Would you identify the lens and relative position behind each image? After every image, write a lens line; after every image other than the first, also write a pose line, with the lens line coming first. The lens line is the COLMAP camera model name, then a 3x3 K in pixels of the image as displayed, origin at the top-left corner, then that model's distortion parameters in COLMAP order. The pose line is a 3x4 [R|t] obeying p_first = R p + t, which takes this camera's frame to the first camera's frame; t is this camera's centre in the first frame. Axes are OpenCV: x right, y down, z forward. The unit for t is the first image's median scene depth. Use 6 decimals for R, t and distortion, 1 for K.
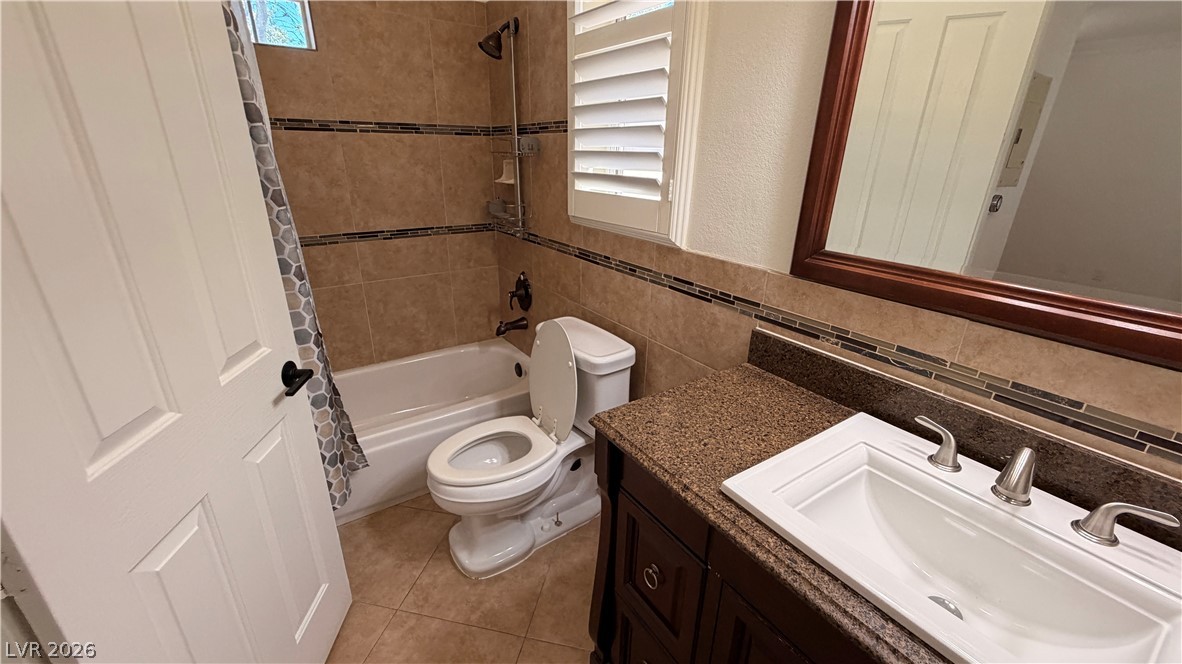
lens RADIAL K [[472.0, 0, 588.5], [0, 472.0, 332.8], [0, 0, 1]] dist [0.000197, 0.000443]
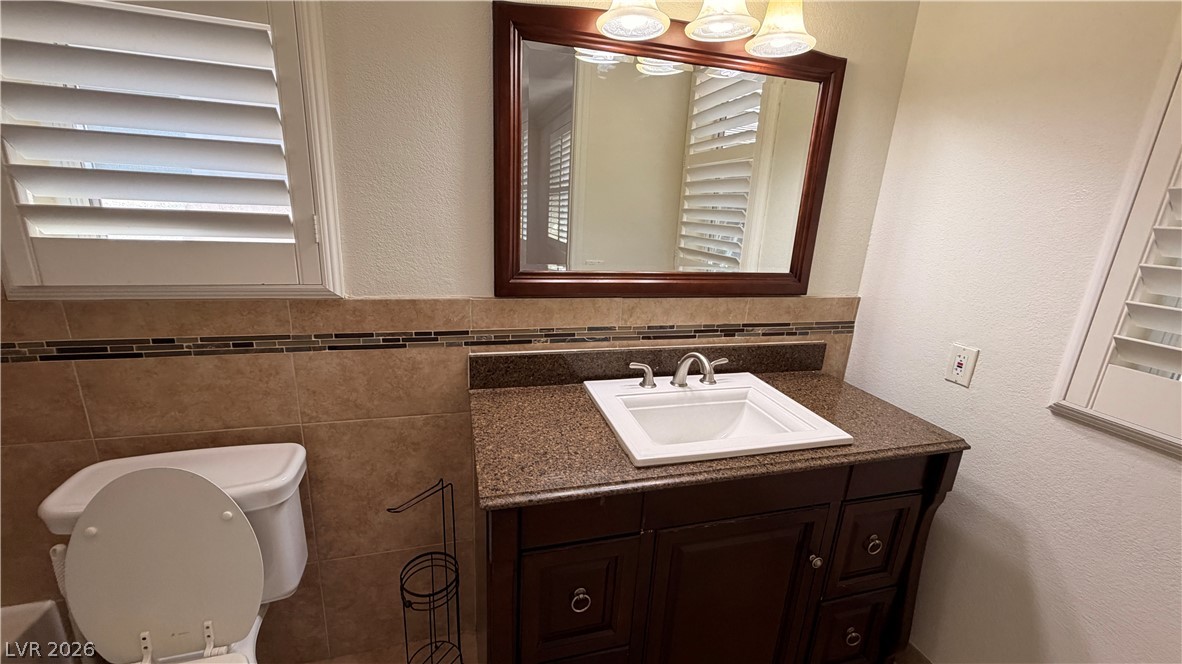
lens RADIAL K [[509.0, 0, 591.0], [0, 509.0, 332.0], [0, 0, 1]] dist [0.002096, 0.000194]
pose [[0.290006, -0.269729, 0.918228, -0.576360], [0.291518, 0.938763, 0.183690, -0.184017], [-0.911545, 0.214409, 0.350878, 0.363491]]
